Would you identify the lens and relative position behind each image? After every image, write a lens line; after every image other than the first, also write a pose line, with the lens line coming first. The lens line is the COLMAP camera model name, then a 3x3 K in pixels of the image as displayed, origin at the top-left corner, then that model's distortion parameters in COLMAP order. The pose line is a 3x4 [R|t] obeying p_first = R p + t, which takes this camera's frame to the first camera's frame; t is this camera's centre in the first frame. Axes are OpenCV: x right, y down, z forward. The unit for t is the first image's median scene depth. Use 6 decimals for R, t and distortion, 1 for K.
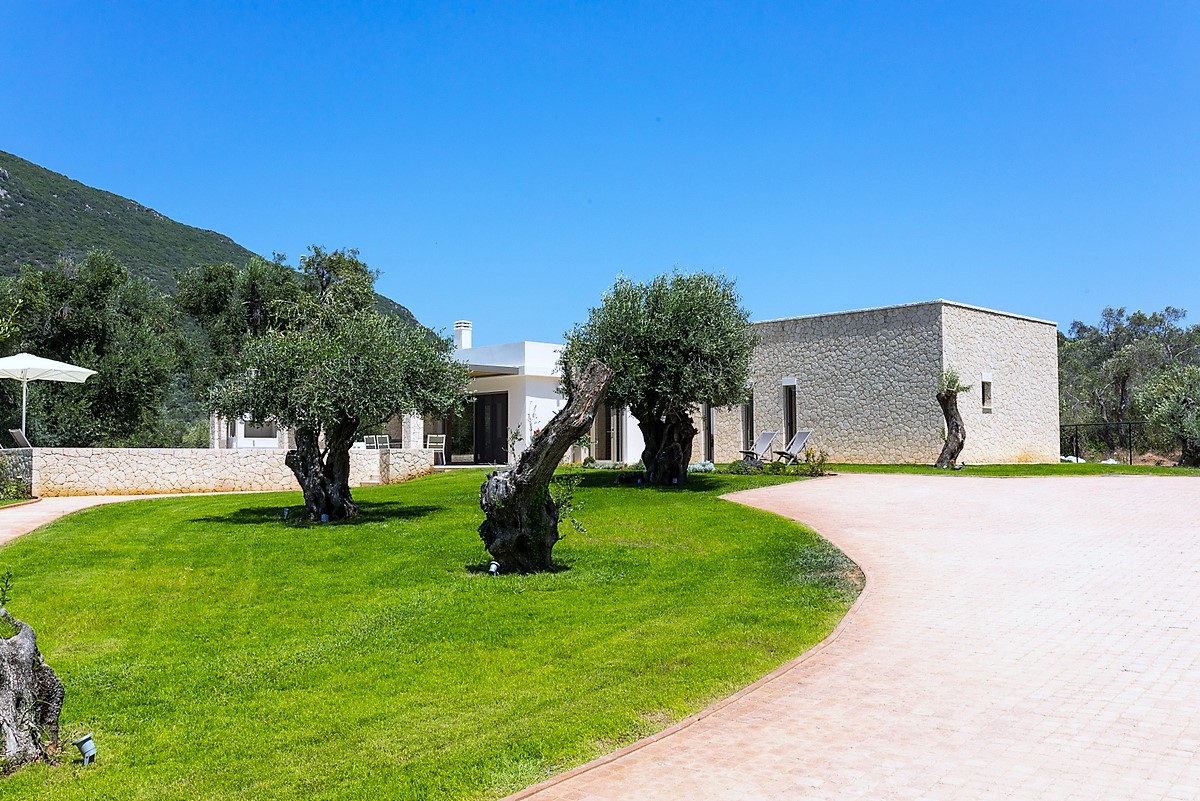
lens RADIAL K [[1128.1, 0, 598.3], [0, 1128.1, 402.0], [0, 0, 1]] dist [0.004636, 0.000000]
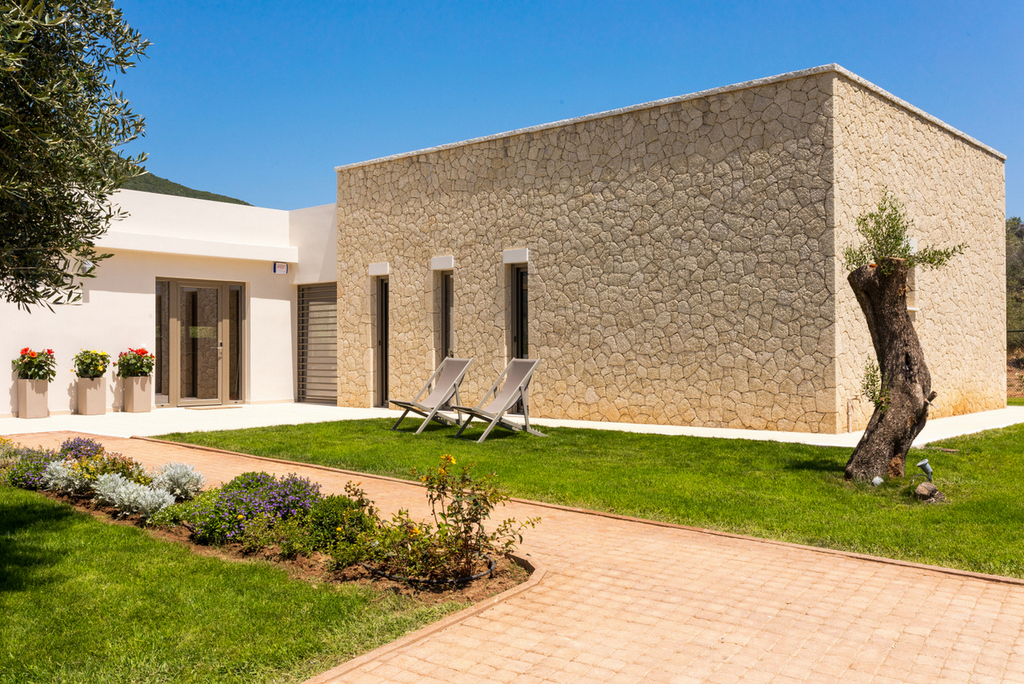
lens RADIAL K [[962.6, 0, 509.9], [0, 962.6, 342.7], [0, 0, 1]] dist [0.004636, 0.000000]
pose [[0.997870, 0.002388, 0.065195, 0.150940], [-0.005271, 0.999013, 0.044094, 0.002205], [-0.065025, -0.044344, 0.996898, 0.615935]]
